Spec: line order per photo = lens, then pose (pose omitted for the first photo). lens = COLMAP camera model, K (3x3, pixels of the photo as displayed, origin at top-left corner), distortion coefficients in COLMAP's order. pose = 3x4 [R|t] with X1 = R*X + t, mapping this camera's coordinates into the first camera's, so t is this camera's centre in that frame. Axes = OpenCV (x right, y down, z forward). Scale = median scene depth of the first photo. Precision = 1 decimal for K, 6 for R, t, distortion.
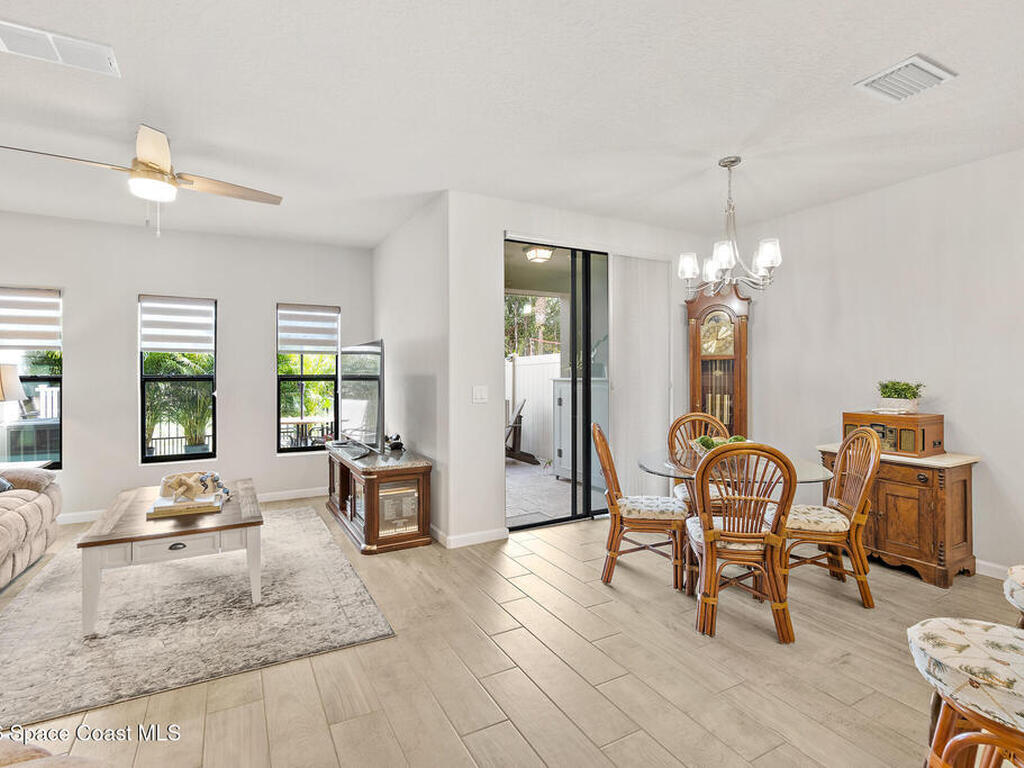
lens RADIAL K [[521.3, 0, 512.0], [0, 521.3, 376.4], [0, 0, 1]] dist [0.004266, 0.000177]
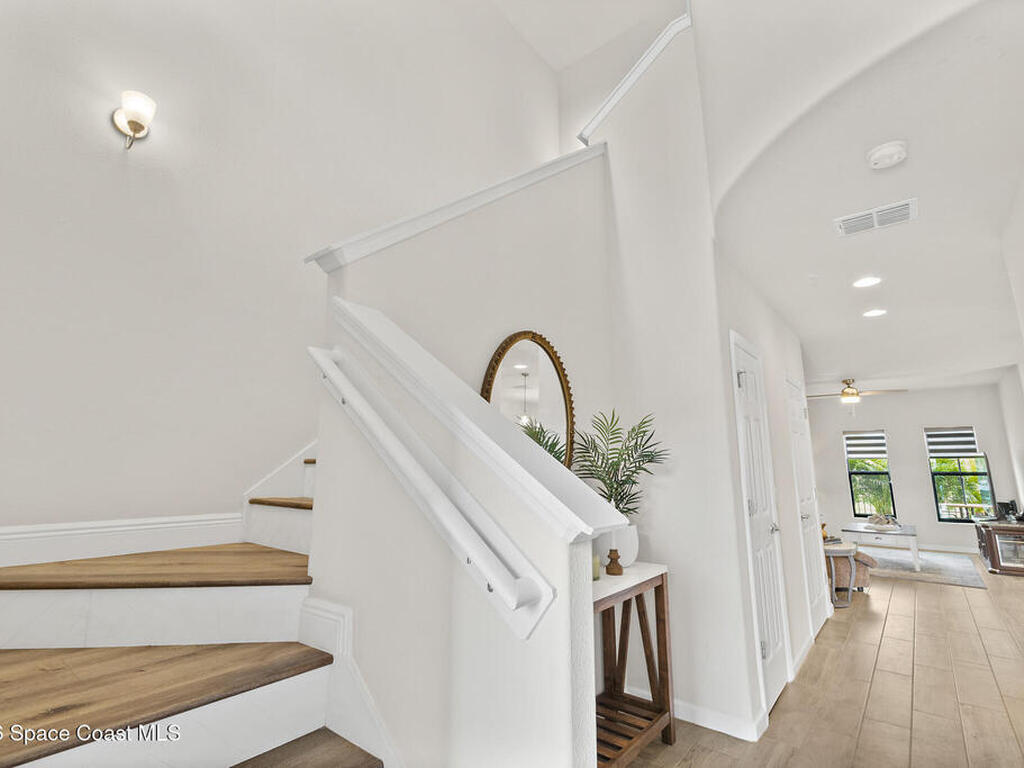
lens RADIAL K [[487.7, 0, 511.0], [0, 487.7, 377.3], [0, 0, 1]] dist [-0.003542, 0.001090]
pose [[0.376819, -0.175197, -0.909568, 0.485916], [-0.002229, 0.981776, -0.190029, 0.000901], [0.926284, 0.073634, 0.369561, -0.791244]]
